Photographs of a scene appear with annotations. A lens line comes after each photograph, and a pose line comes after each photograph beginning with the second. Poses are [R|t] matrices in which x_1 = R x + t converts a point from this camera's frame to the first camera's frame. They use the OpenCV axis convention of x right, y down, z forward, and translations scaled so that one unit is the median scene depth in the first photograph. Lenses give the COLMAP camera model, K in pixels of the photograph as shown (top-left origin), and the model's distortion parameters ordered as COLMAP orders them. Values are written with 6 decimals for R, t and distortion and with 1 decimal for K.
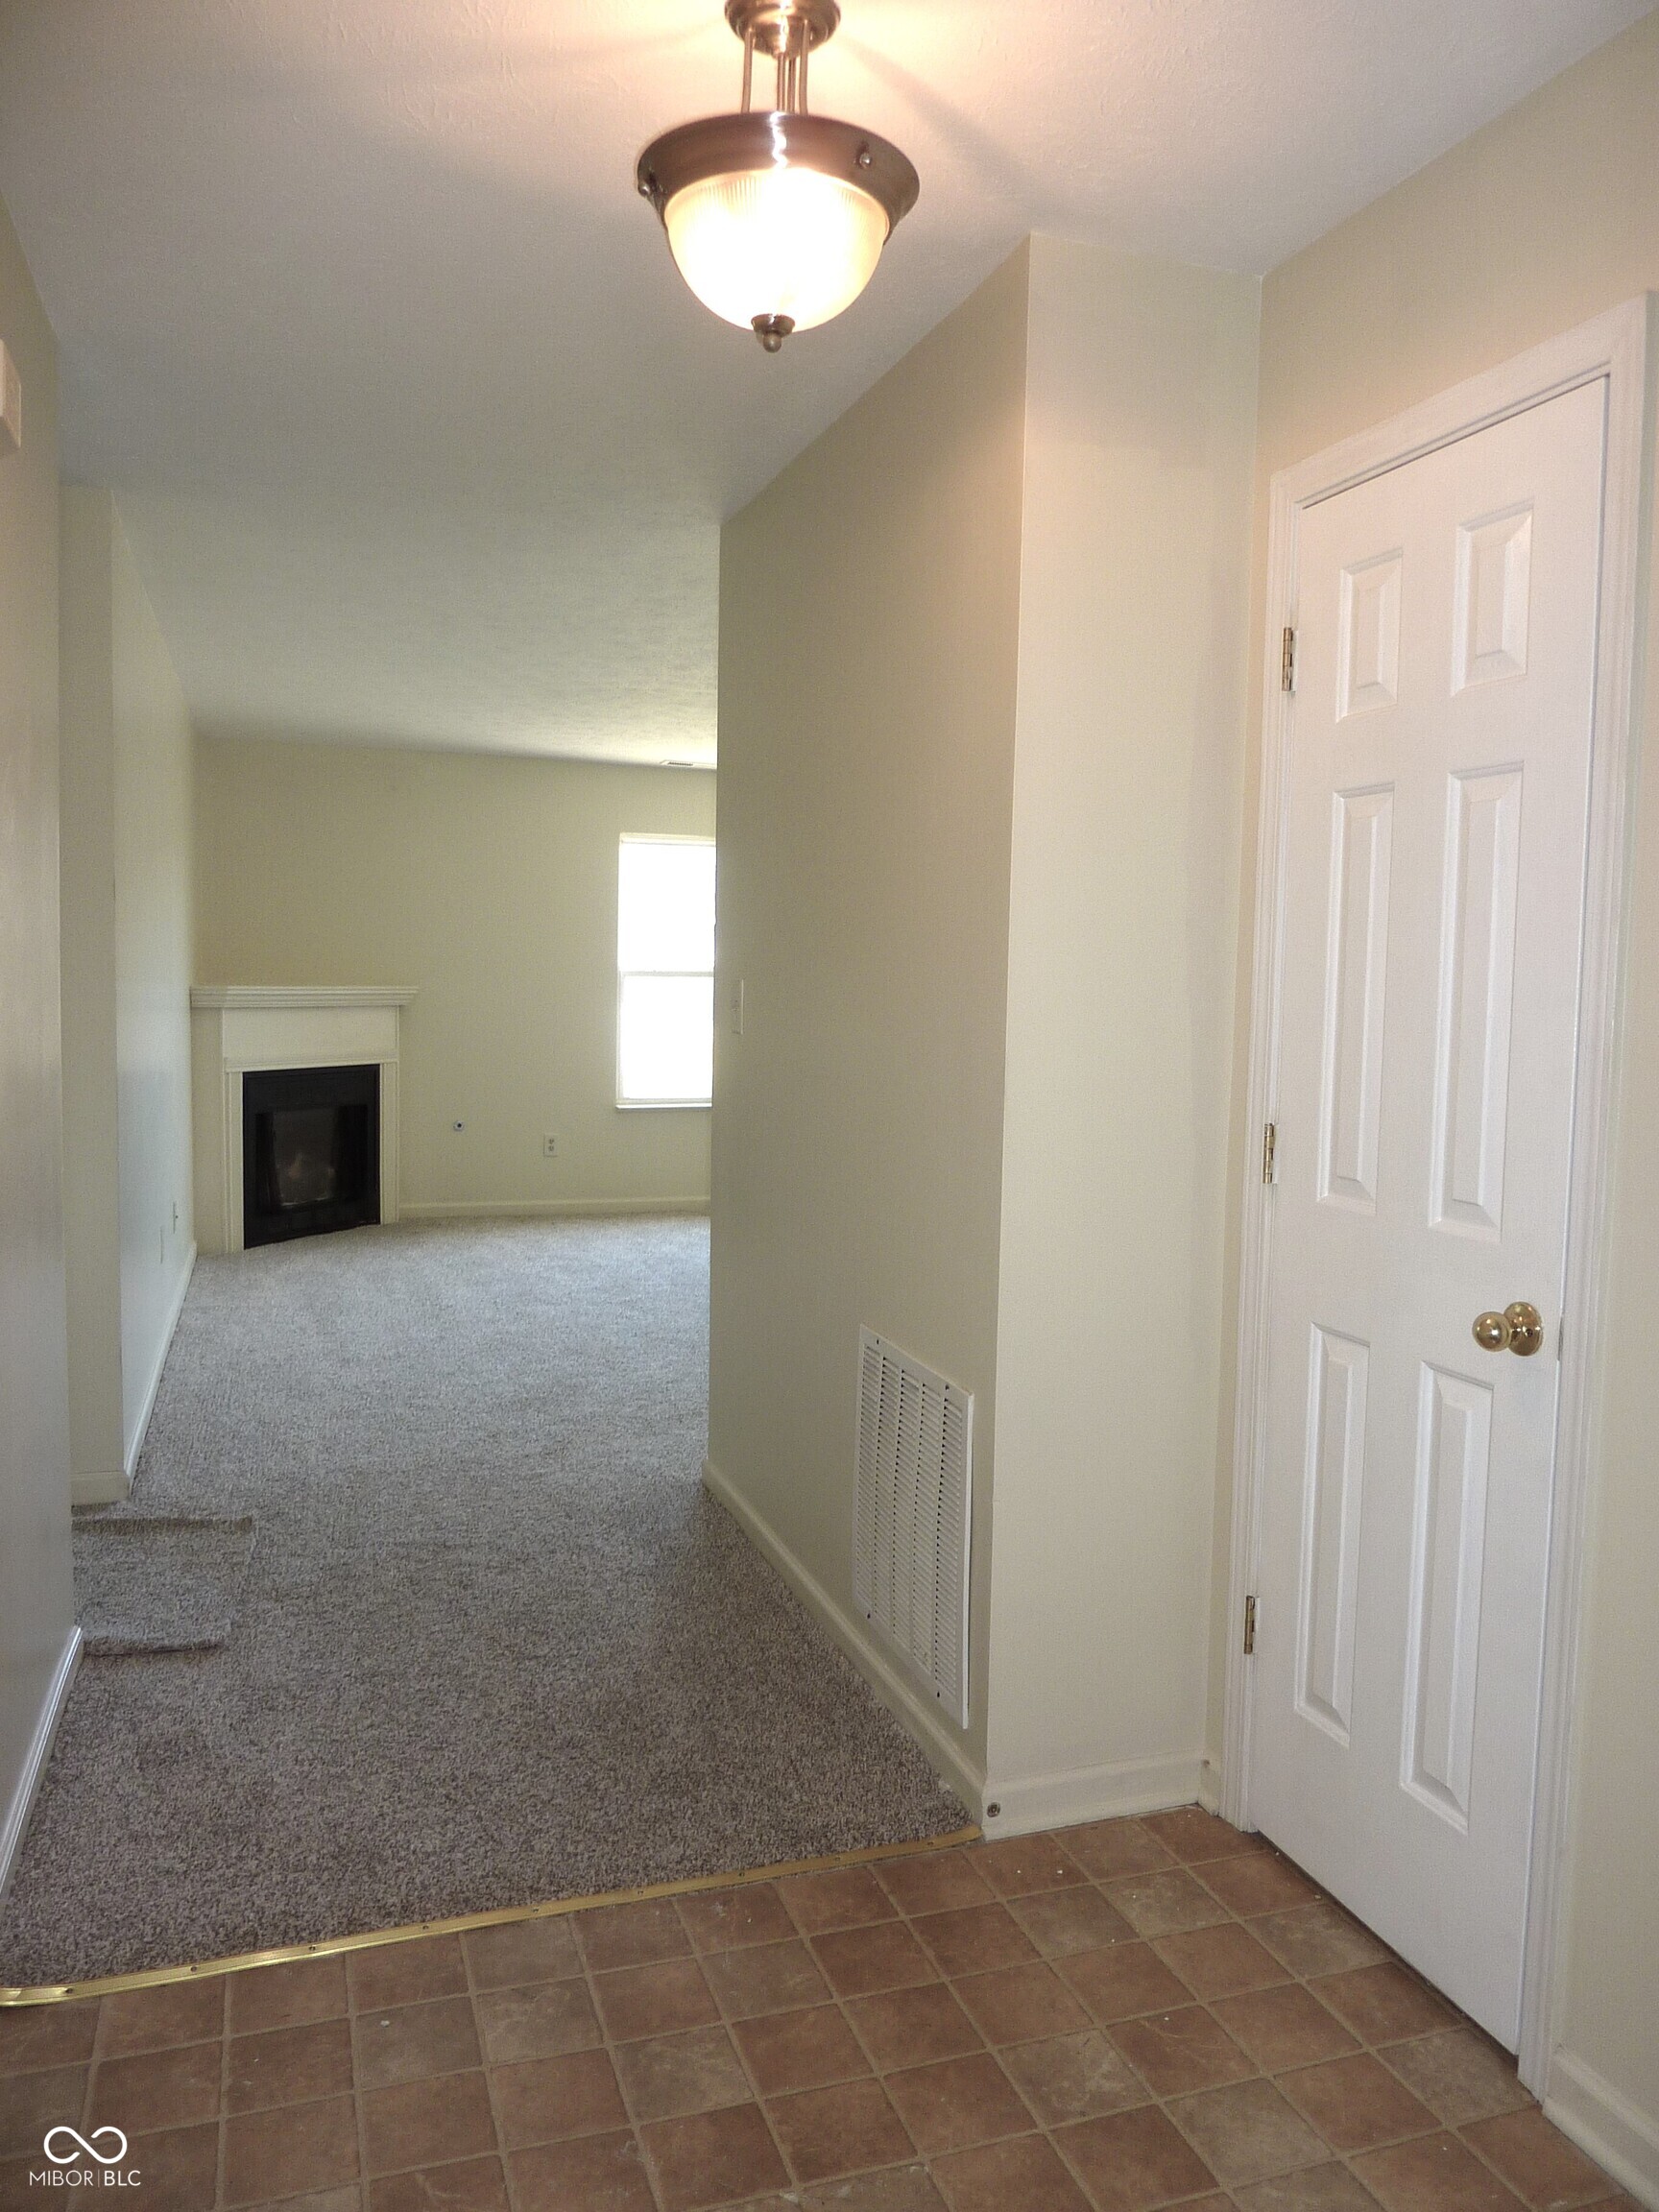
lens RADIAL K [[1638.5, 0, 829.5], [0, 1638.5, 1106.0], [0, 0, 1]] dist [-0.000777, -0.000742]
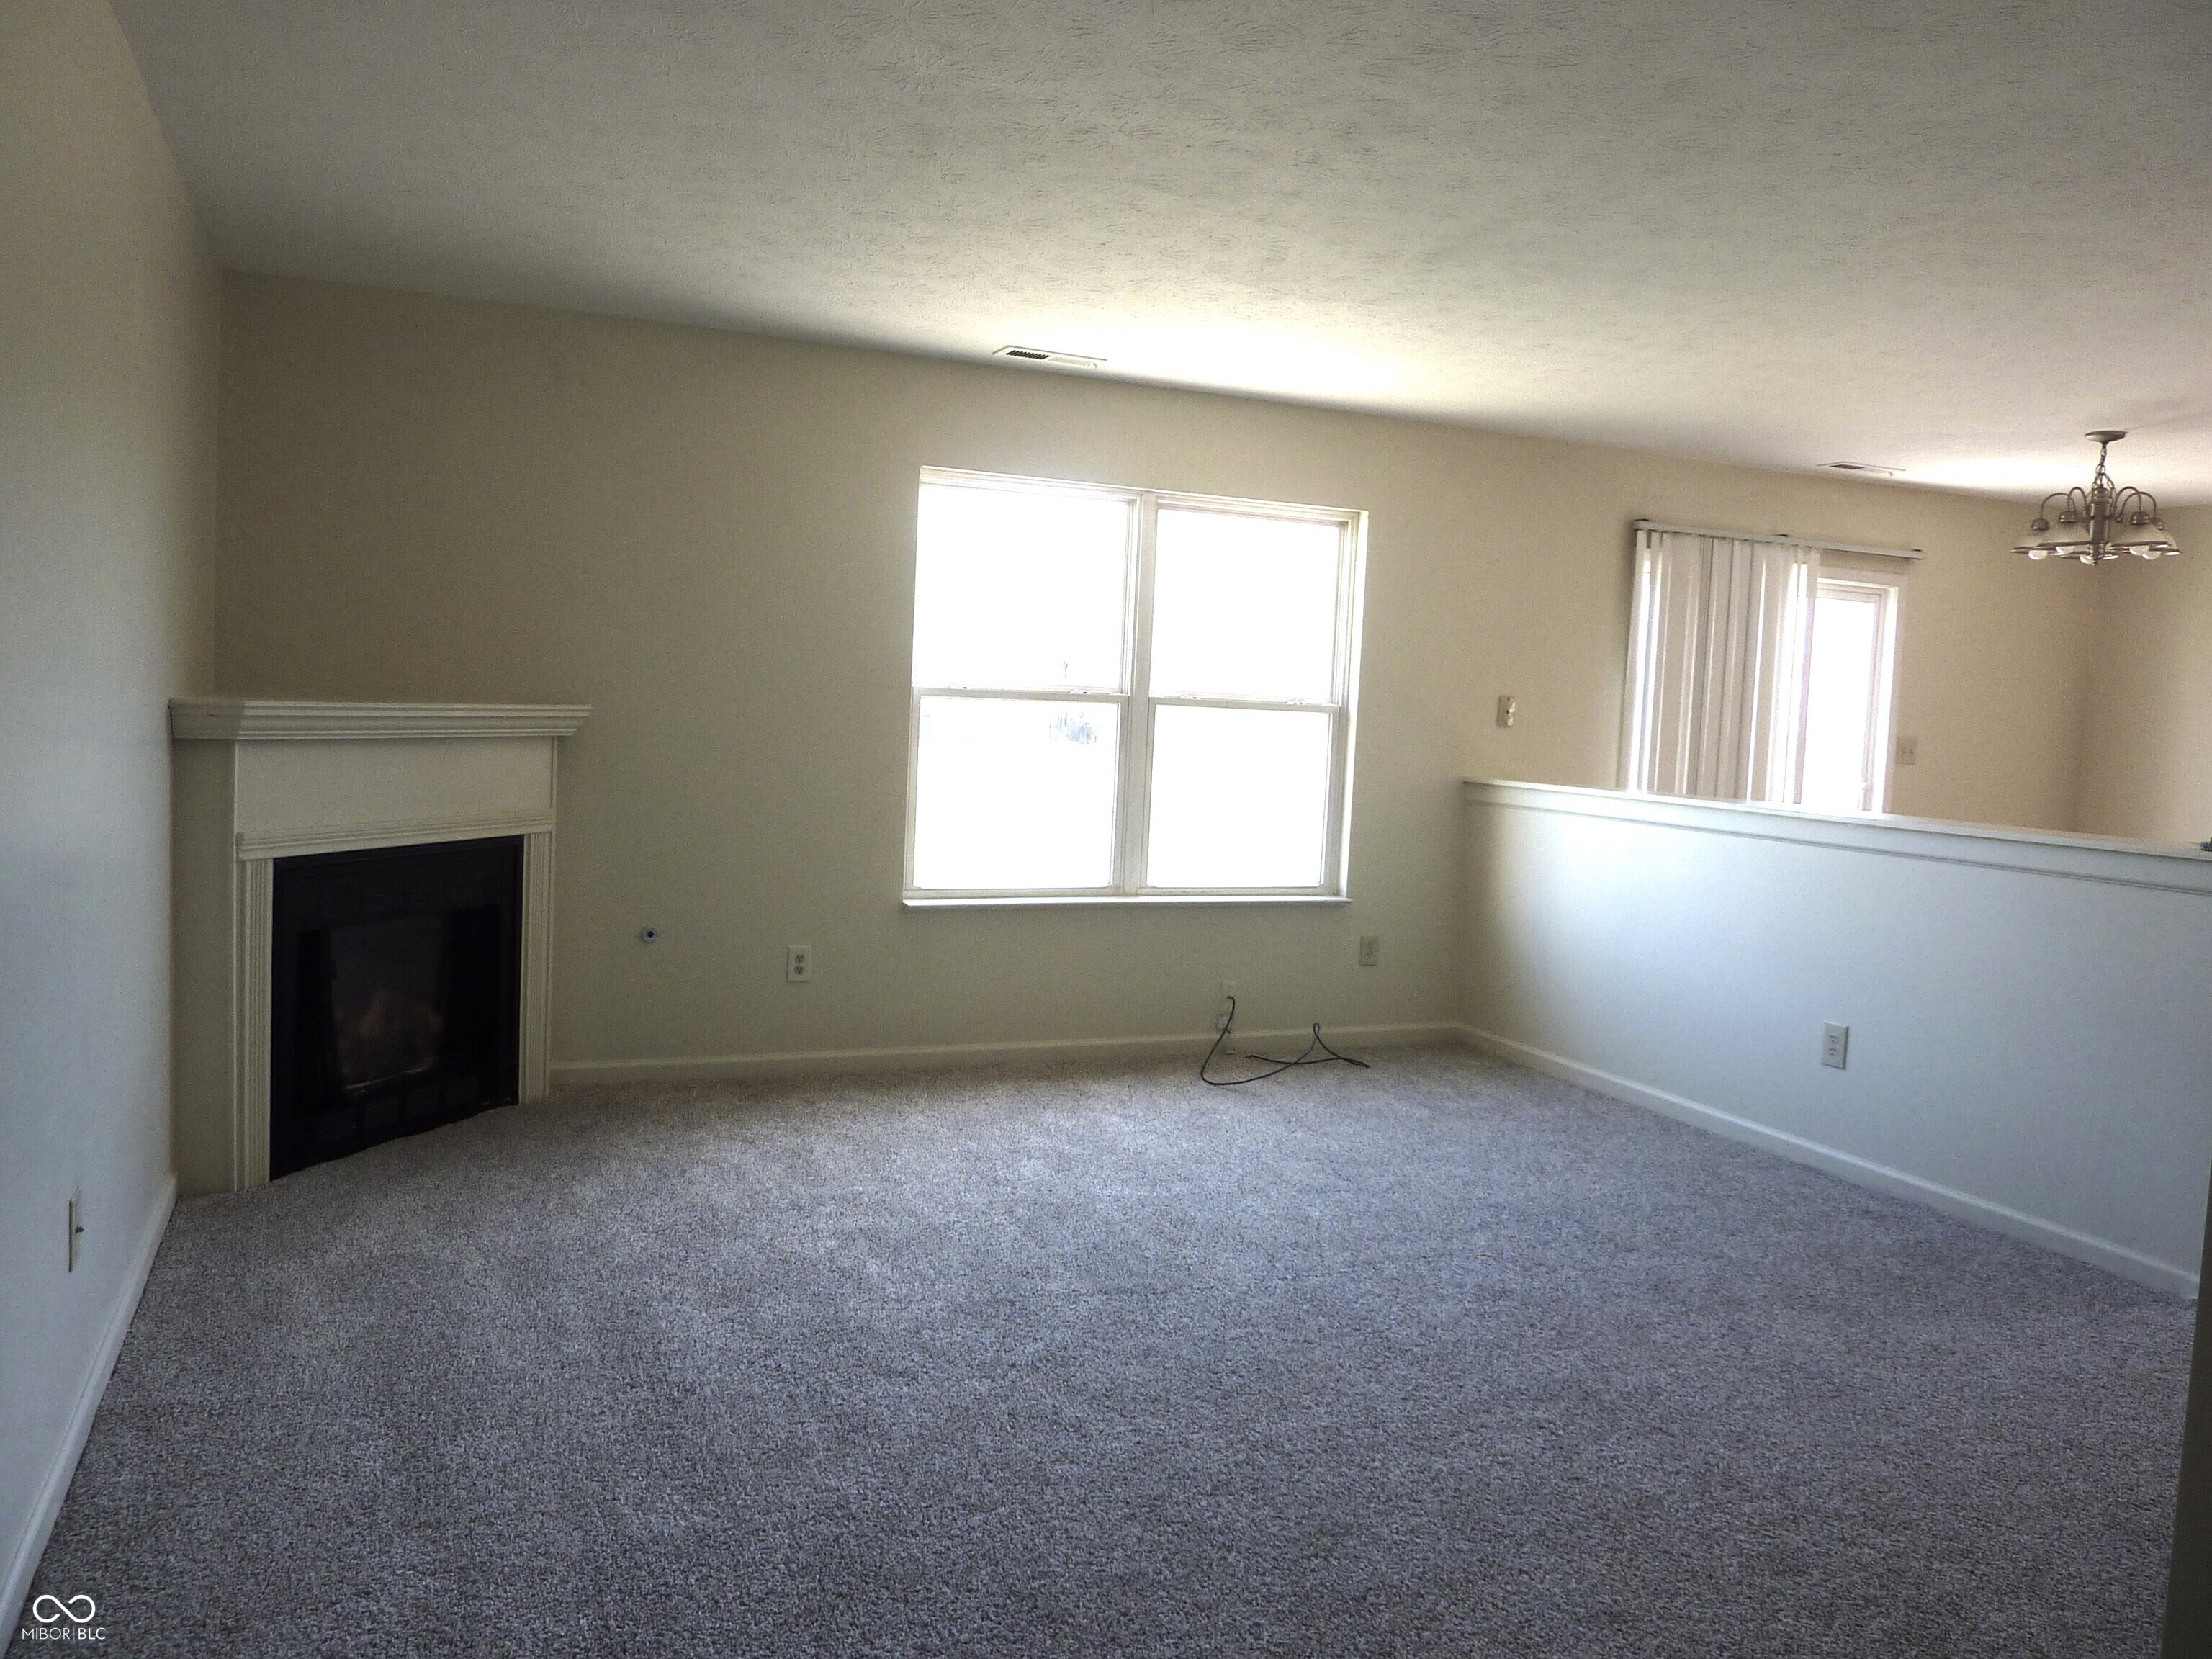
lens RADIAL K [[1637.5, 0, 1099.8], [0, 1637.5, 805.7], [0, 0, 1]] dist [-0.014578, -0.016382]
pose [[0.995646, 0.018578, 0.091348, -0.125965], [-0.017600, 0.999779, -0.011503, -0.034524], [-0.091541, 0.009846, 0.995753, 0.408286]]
